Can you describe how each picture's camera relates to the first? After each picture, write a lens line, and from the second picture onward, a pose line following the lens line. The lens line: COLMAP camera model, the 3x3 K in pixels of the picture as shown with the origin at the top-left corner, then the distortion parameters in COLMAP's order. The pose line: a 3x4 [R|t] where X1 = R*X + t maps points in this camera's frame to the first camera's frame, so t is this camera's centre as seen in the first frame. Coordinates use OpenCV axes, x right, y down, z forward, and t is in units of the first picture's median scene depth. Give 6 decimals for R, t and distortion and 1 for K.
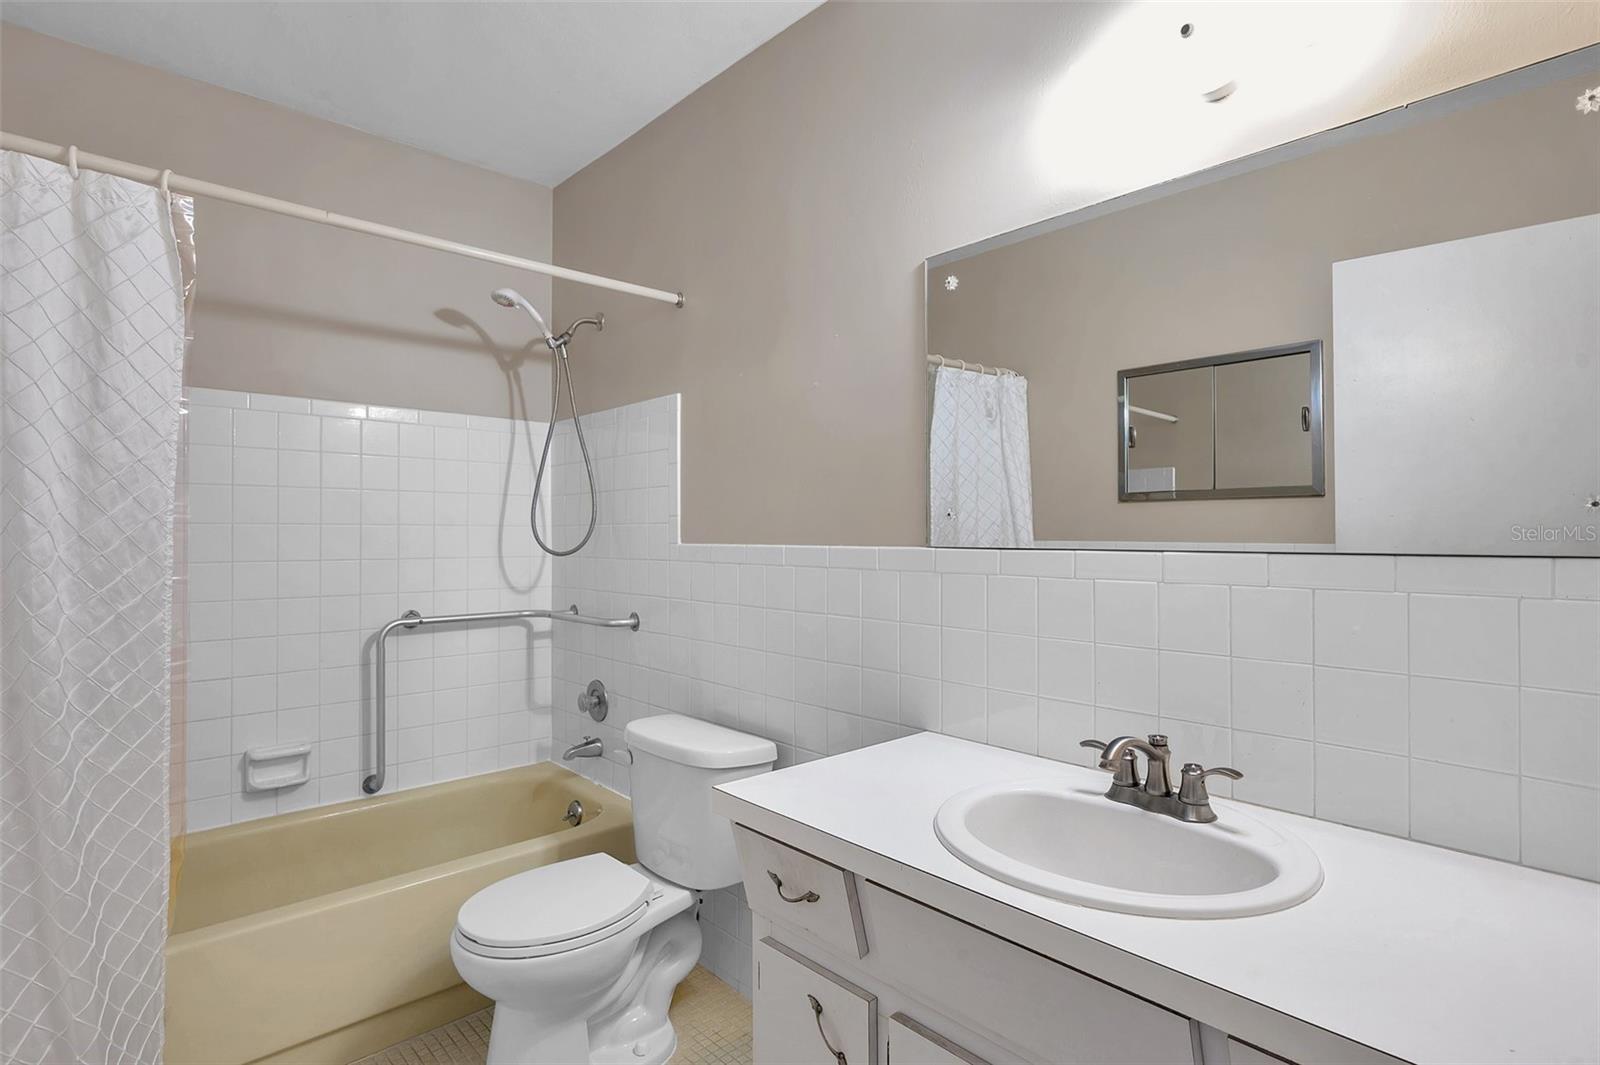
lens RADIAL K [[812.8, 0, 804.4], [0, 812.8, 529.0], [0, 0, 1]] dist [0.001173, 0.000980]
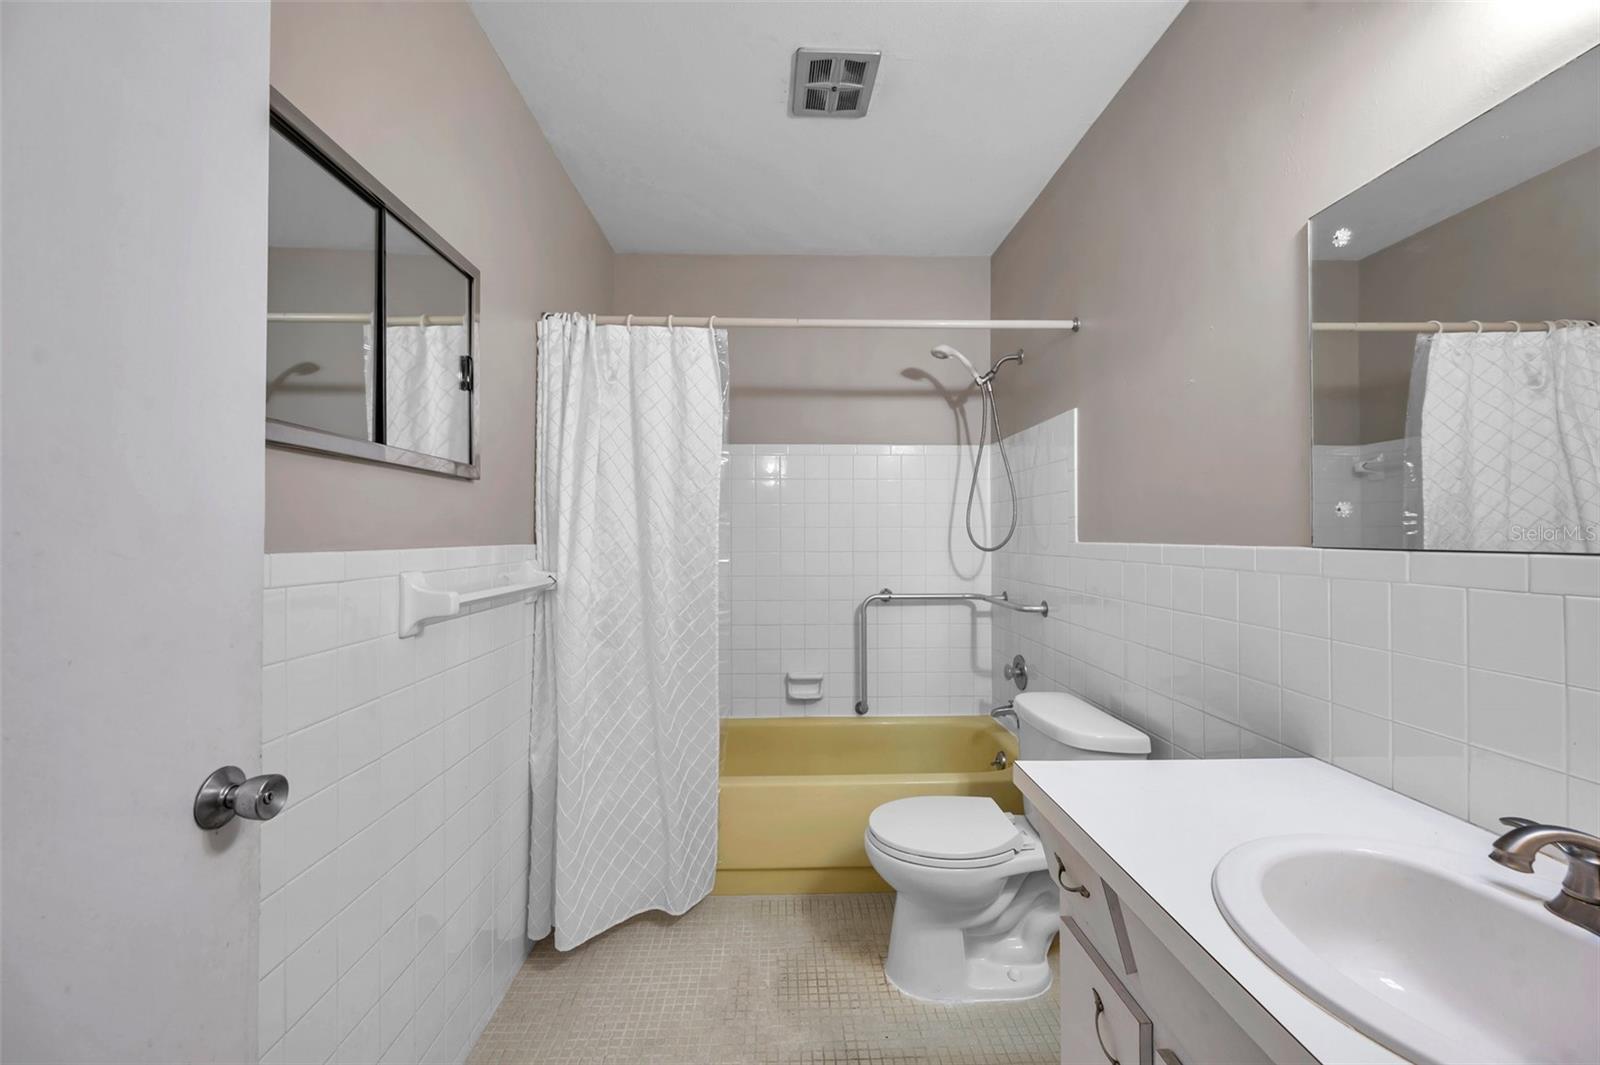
lens RADIAL K [[635.0, 0, 800.1], [0, 635.0, 531.1], [0, 0, 1]] dist [-0.000341, 0.000071]
pose [[0.752996, -0.005249, -0.658005, 0.129563], [0.006279, 0.999980, -0.000791, 0.001006], [0.657996, -0.003536, 0.753013, 0.085801]]
